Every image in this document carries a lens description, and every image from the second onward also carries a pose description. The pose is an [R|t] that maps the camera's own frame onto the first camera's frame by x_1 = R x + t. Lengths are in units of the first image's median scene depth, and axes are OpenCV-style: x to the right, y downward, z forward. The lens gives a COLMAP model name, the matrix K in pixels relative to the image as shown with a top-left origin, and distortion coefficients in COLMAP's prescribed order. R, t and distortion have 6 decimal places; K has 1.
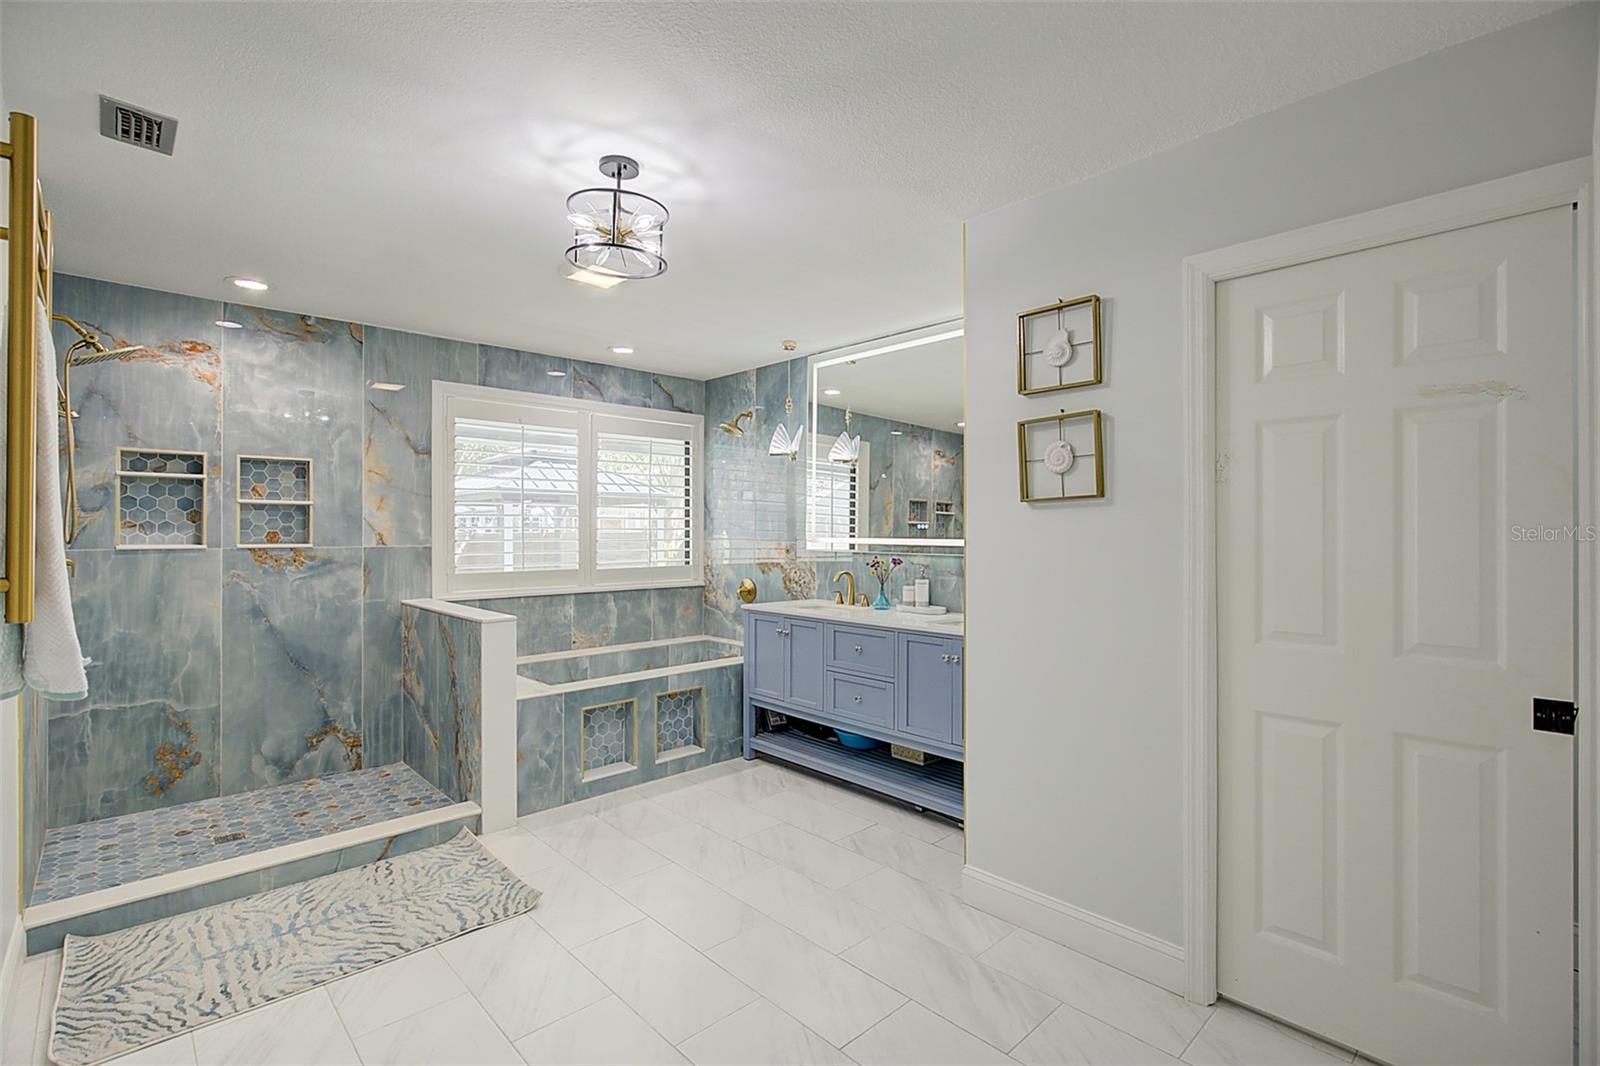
lens RADIAL K [[753.5, 0, 802.5], [0, 753.5, 534.5], [0, 0, 1]] dist [0.000108, 0.000529]
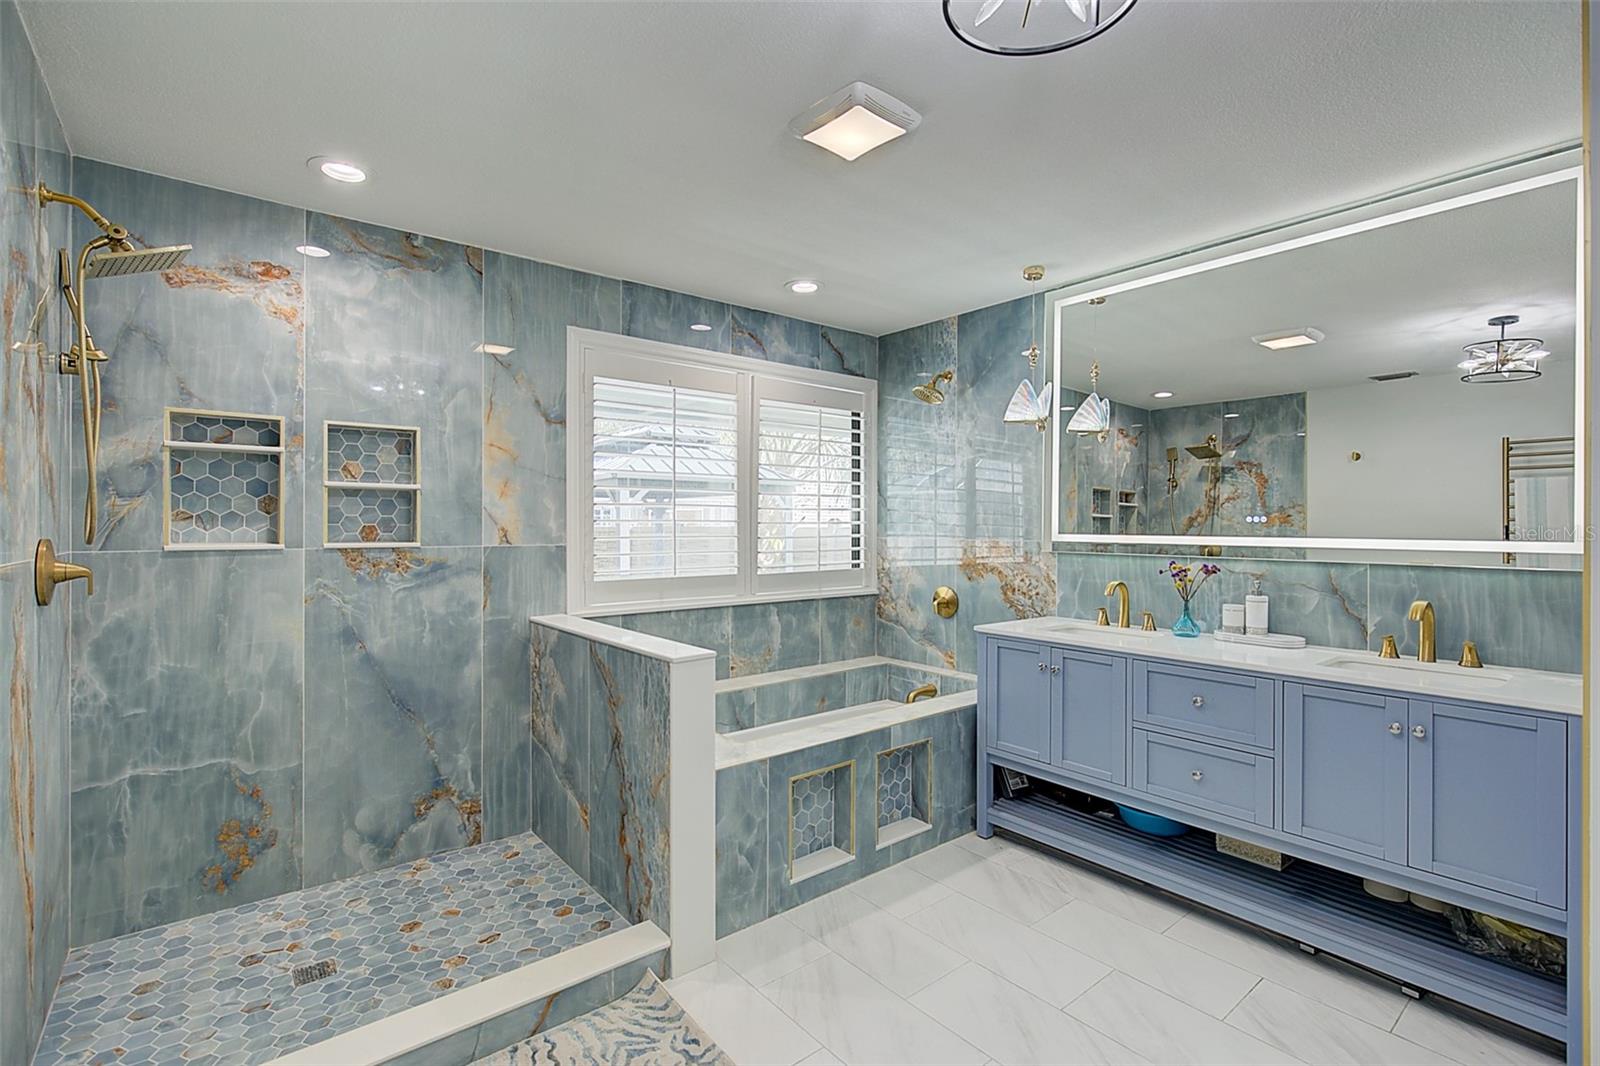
lens RADIAL K [[753.5, 0, 797.3], [0, 753.5, 530.9], [0, 0, 1]] dist [0.000108, 0.000529]
pose [[0.996910, 0.001678, -0.078532, -0.220042], [-0.001459, 0.999995, 0.002839, -0.001463], [0.078536, -0.002715, 0.996908, 0.287528]]
